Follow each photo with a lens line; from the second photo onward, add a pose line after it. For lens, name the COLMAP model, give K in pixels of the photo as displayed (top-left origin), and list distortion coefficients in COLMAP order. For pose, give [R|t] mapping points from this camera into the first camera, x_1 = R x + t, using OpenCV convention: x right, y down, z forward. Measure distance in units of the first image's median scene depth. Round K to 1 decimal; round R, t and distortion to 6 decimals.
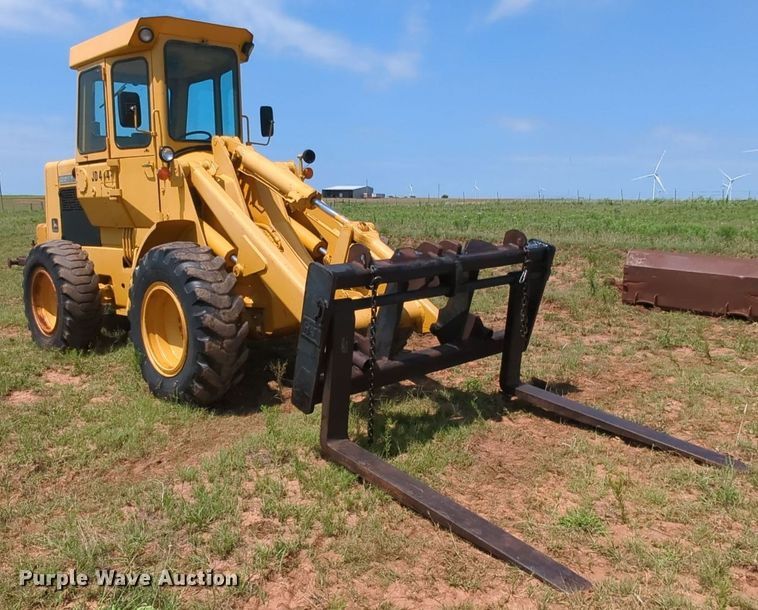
lens RADIAL K [[706.6, 0, 308.4], [0, 706.6, 282.5], [0, 0, 1]] dist [-0.007081, 0.005777]
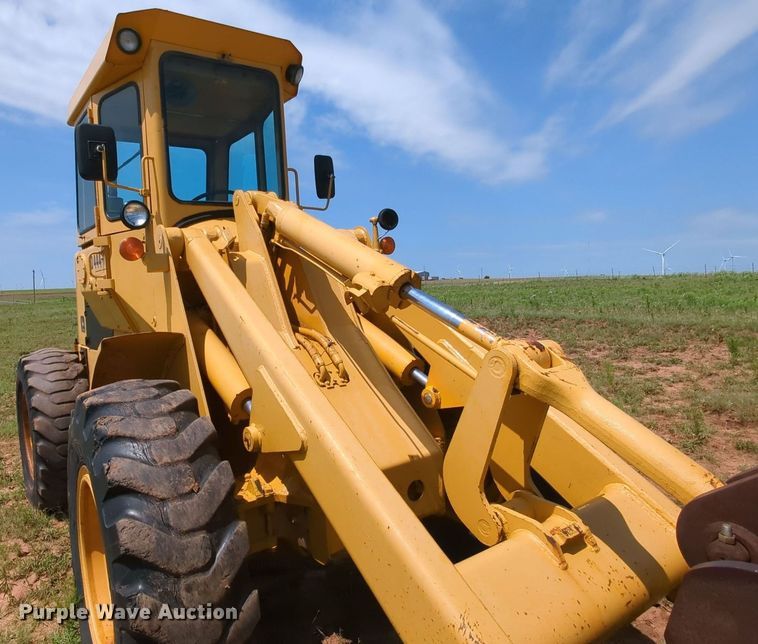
lens RADIAL K [[529.1, 0, 295.7], [0, 529.1, 298.0], [0, 0, 1]] dist [0.000511, -0.000811]
pose [[0.987419, -0.025553, -0.156049, -0.010856], [0.011332, 0.995754, -0.091350, -0.079119], [0.157721, 0.088433, 0.983516, 0.636556]]
